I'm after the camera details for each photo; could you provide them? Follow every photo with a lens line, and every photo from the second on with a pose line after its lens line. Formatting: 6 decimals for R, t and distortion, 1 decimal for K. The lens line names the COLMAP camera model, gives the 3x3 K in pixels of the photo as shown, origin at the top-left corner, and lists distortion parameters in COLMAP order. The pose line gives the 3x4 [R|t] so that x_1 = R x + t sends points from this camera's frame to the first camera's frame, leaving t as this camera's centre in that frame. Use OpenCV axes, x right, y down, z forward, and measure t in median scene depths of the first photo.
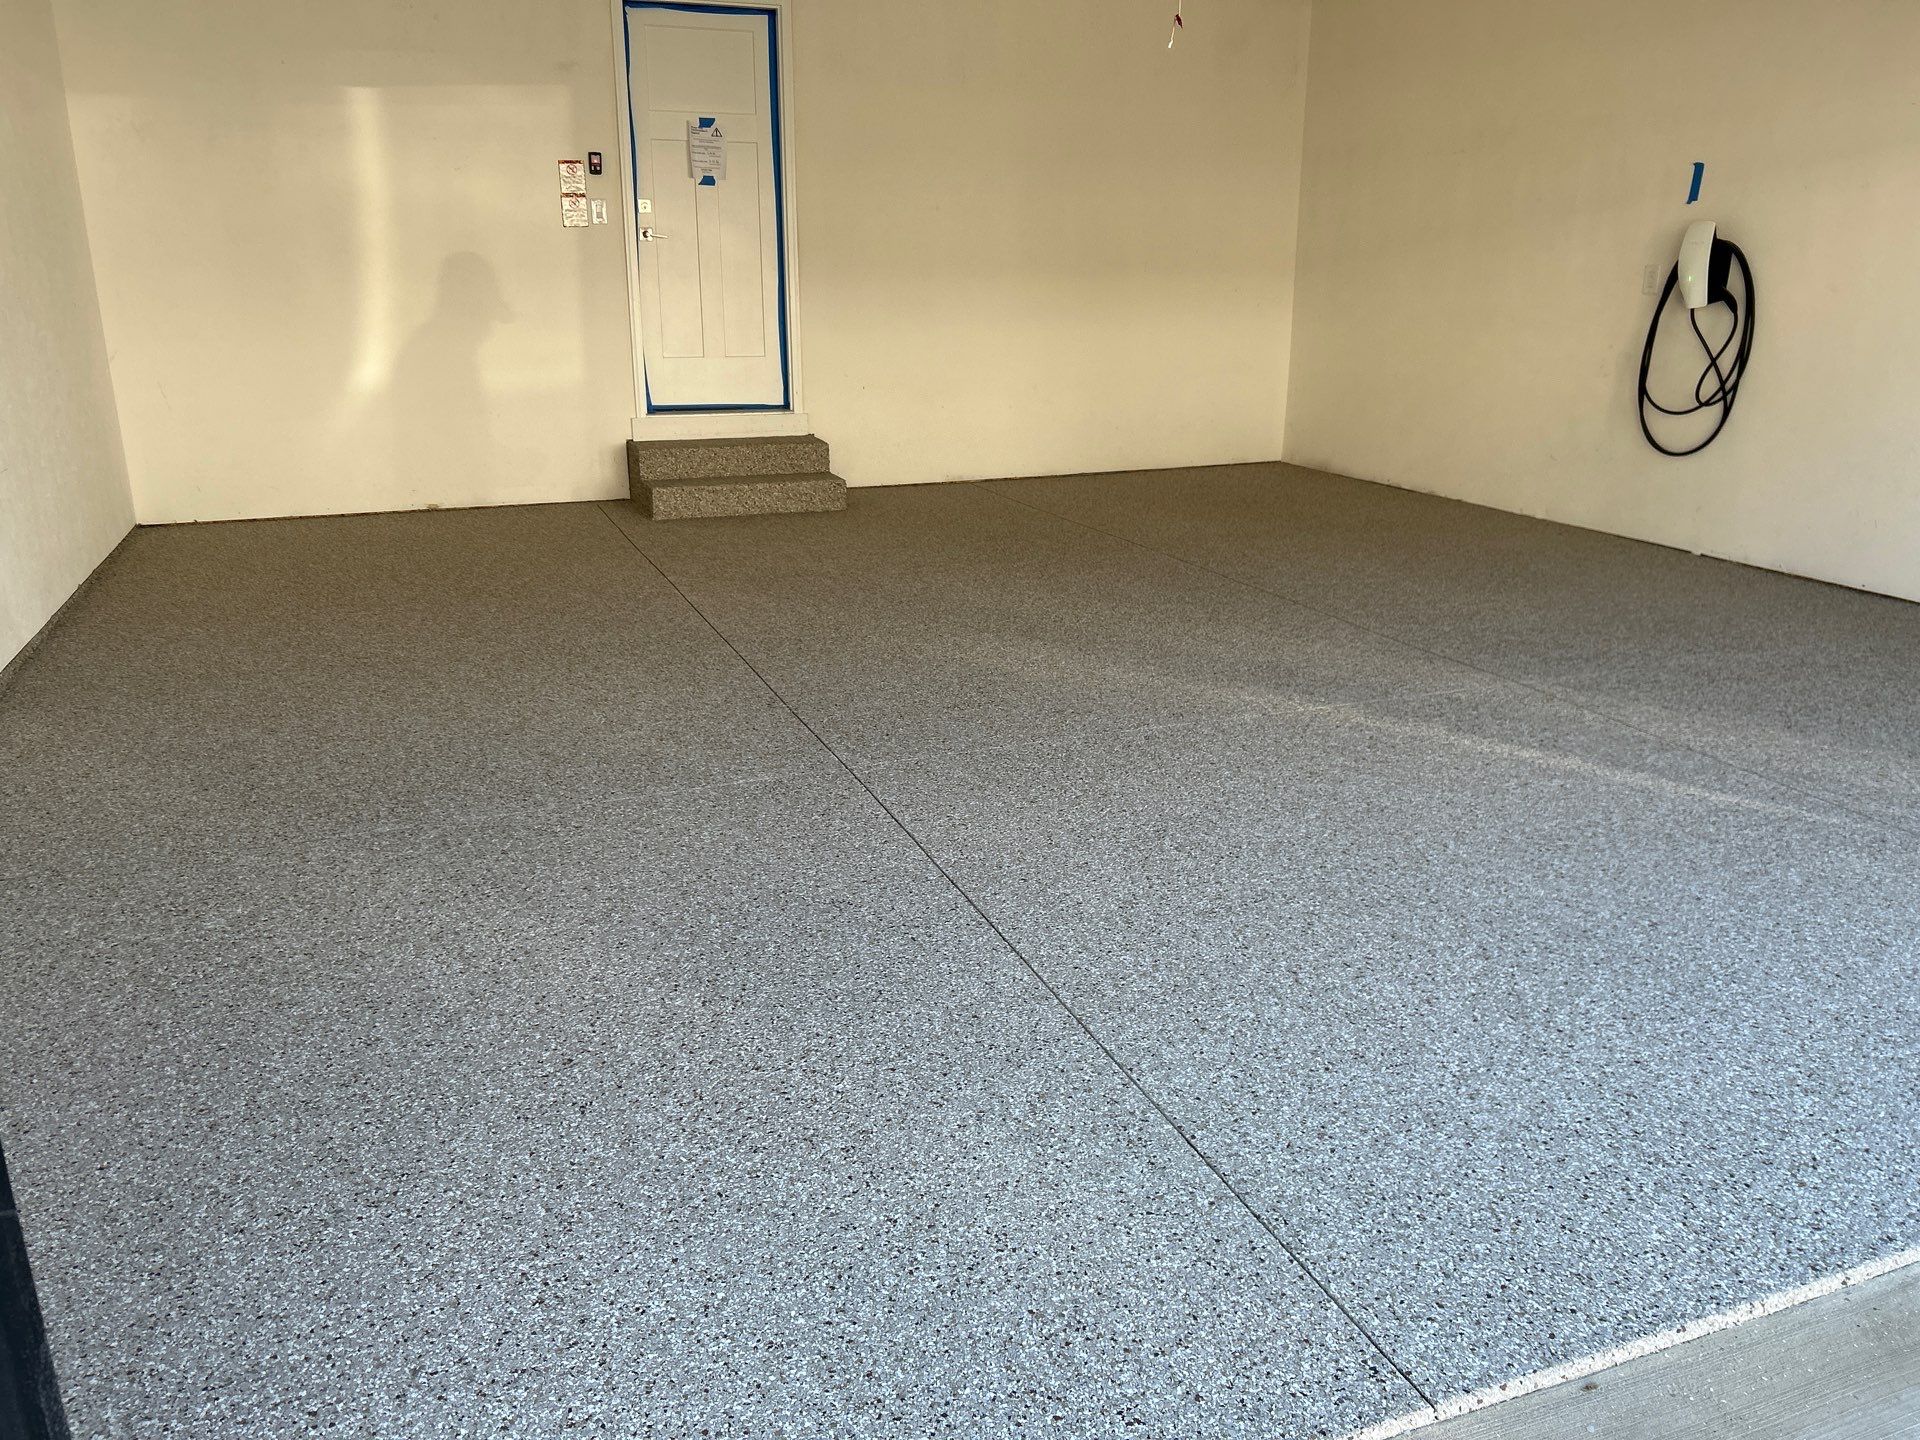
lens RADIAL K [[1466.9, 0, 954.4], [0, 1466.9, 691.0], [0, 0, 1]] dist [0.063738, -0.077591]
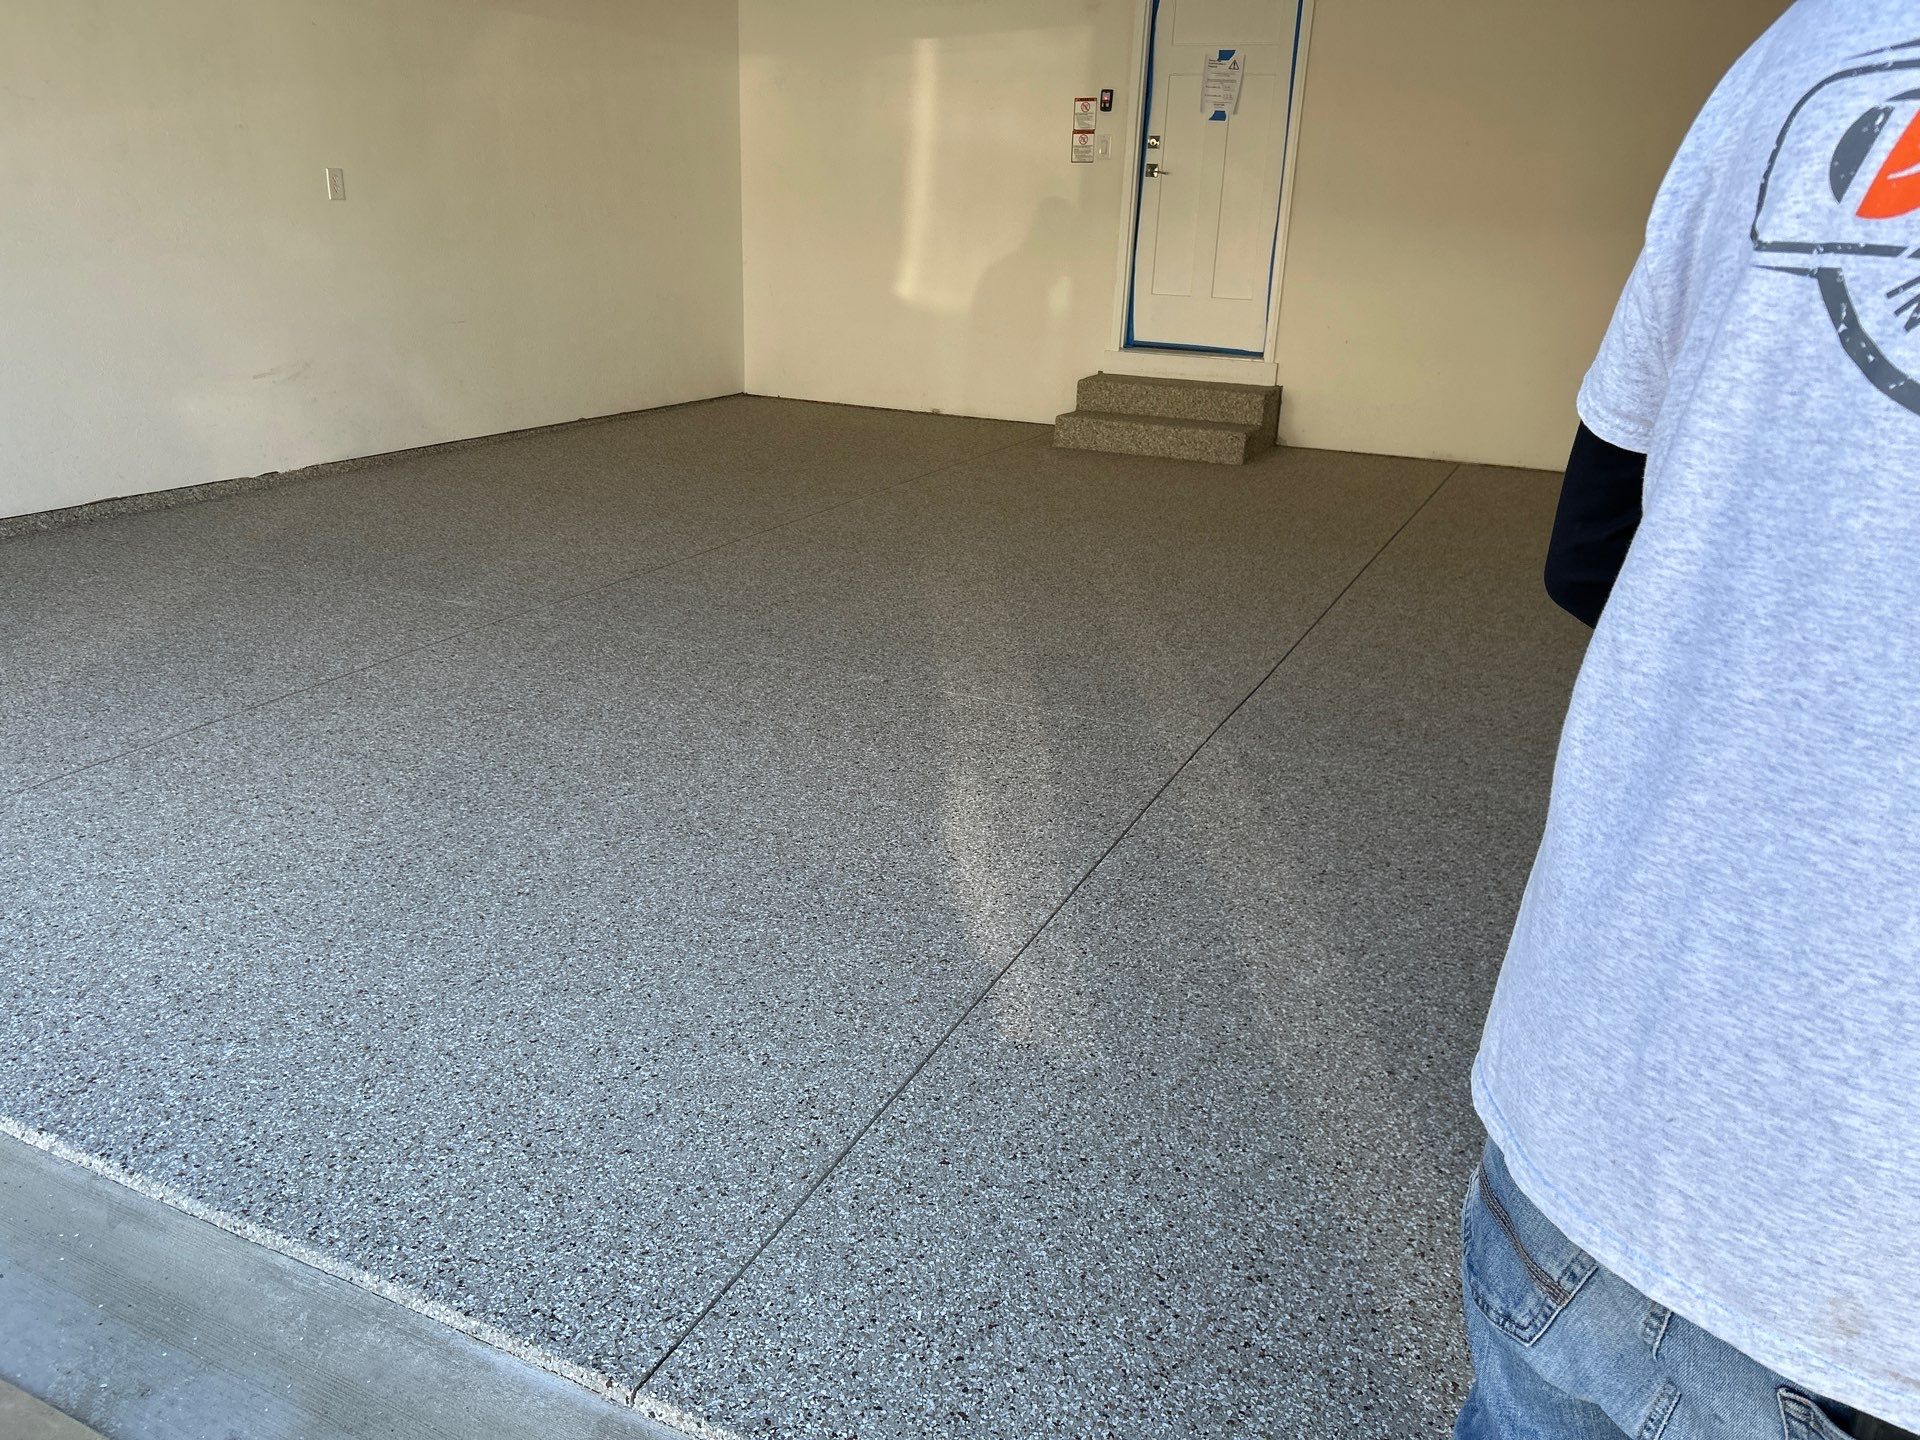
lens RADIAL K [[1451.3, 0, 911.5], [0, 1451.3, 717.7], [0, 0, 1]] dist [0.056079, -0.082562]
pose [[0.676447, 0.269801, -0.685293, 0.477787], [-0.234390, 0.960969, 0.146972, -0.056189], [0.698198, 0.061207, 0.713283, 0.190390]]
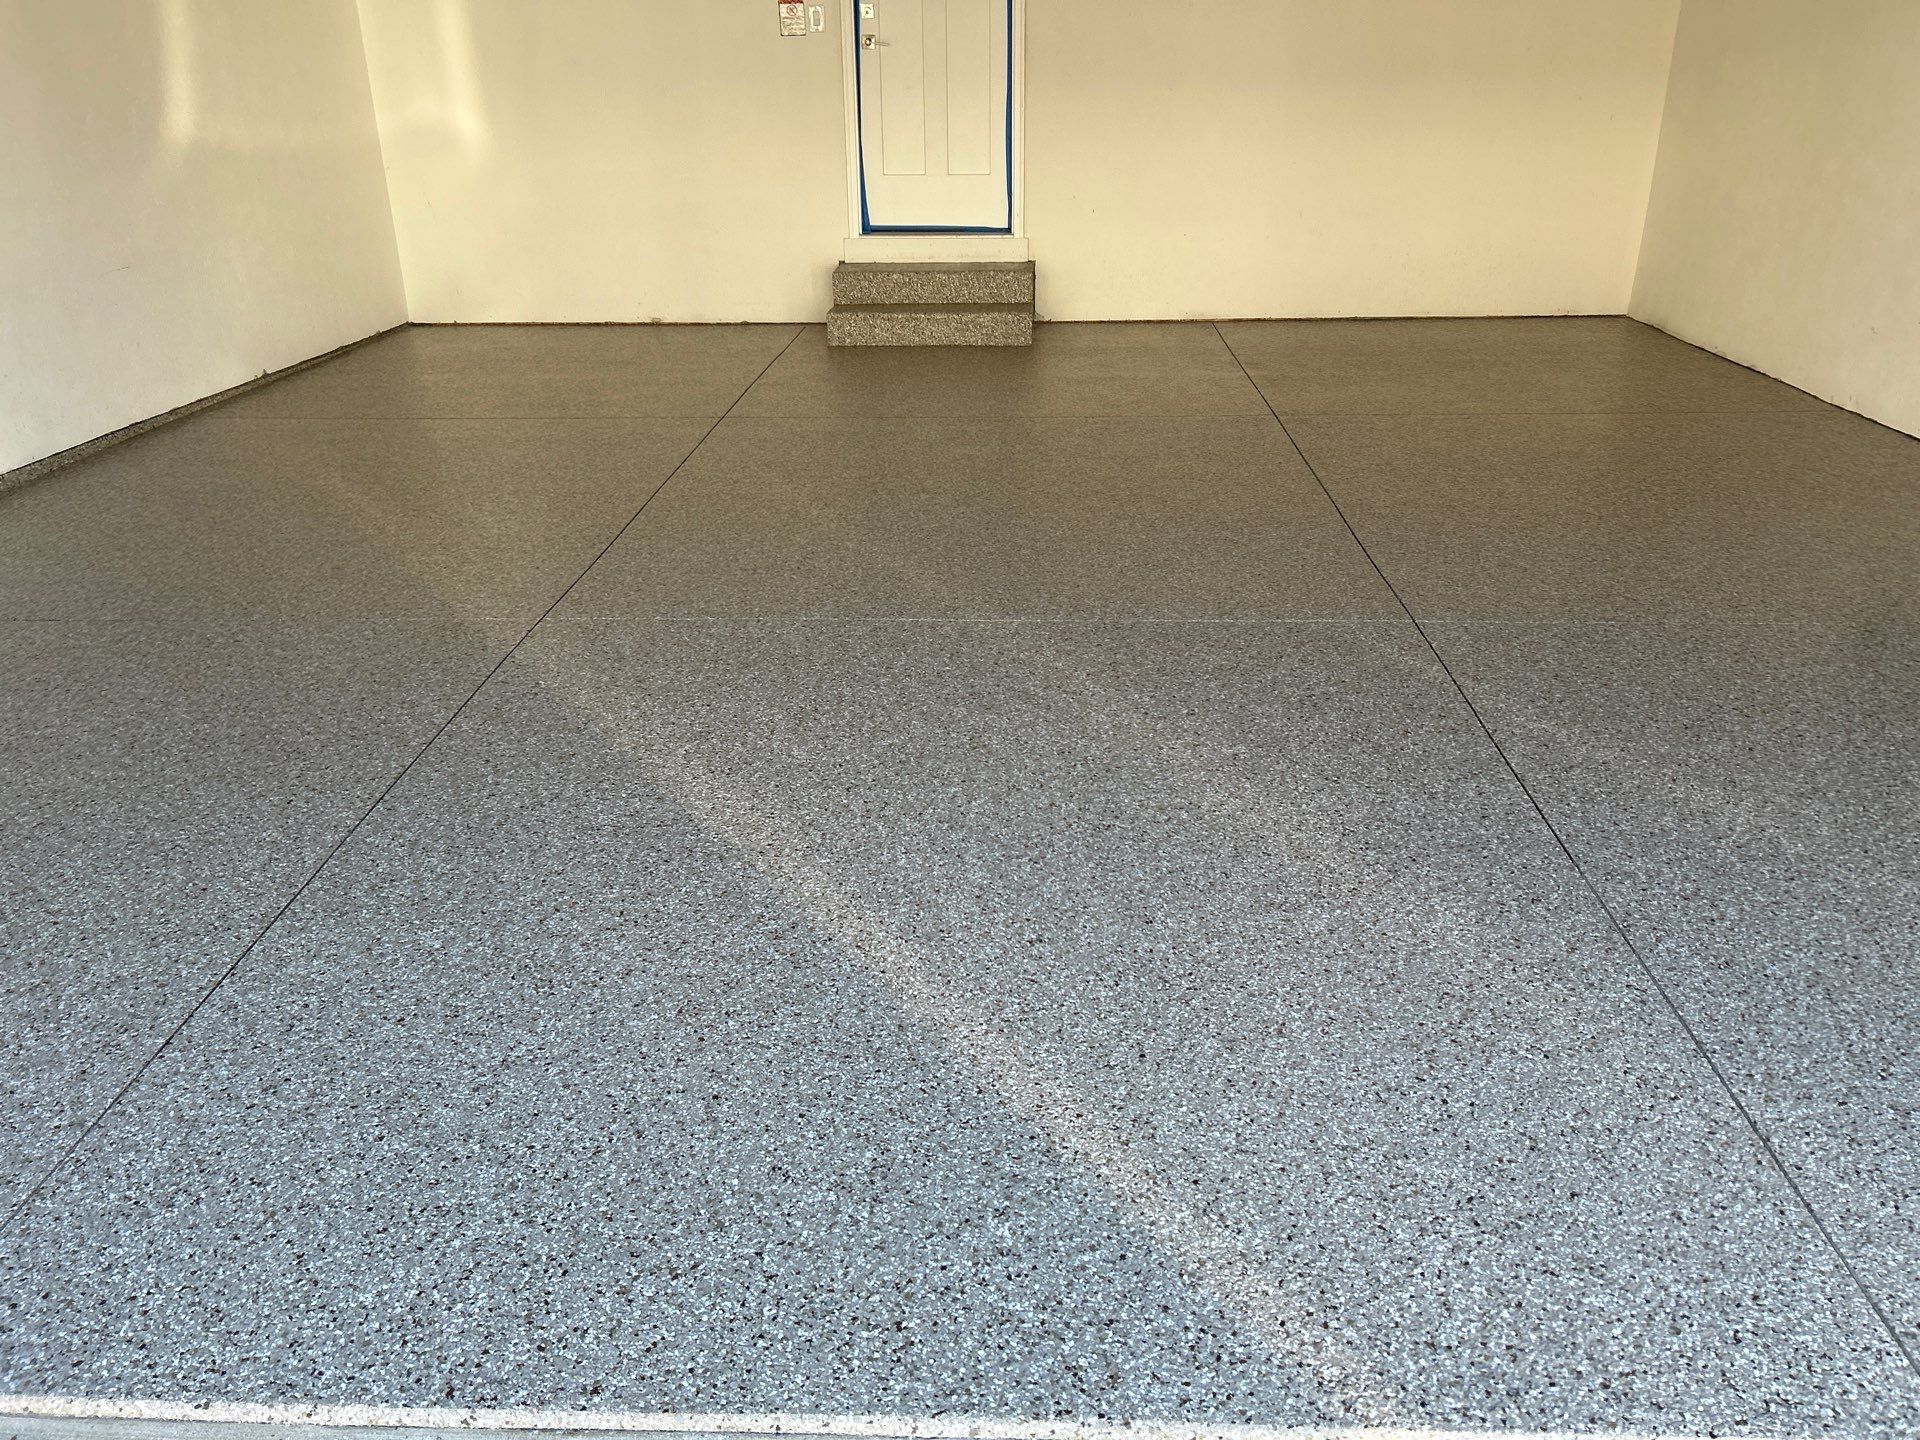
lens RADIAL K [[1466.9, 0, 954.4], [0, 1466.9, 691.0], [0, 0, 1]] dist [0.063738, -0.077591]
pose [[0.915039, 0.146518, -0.375815, 0.270045], [-0.101831, 0.985427, 0.136248, -0.029914], [0.390301, -0.086403, 0.916624, 0.102850]]
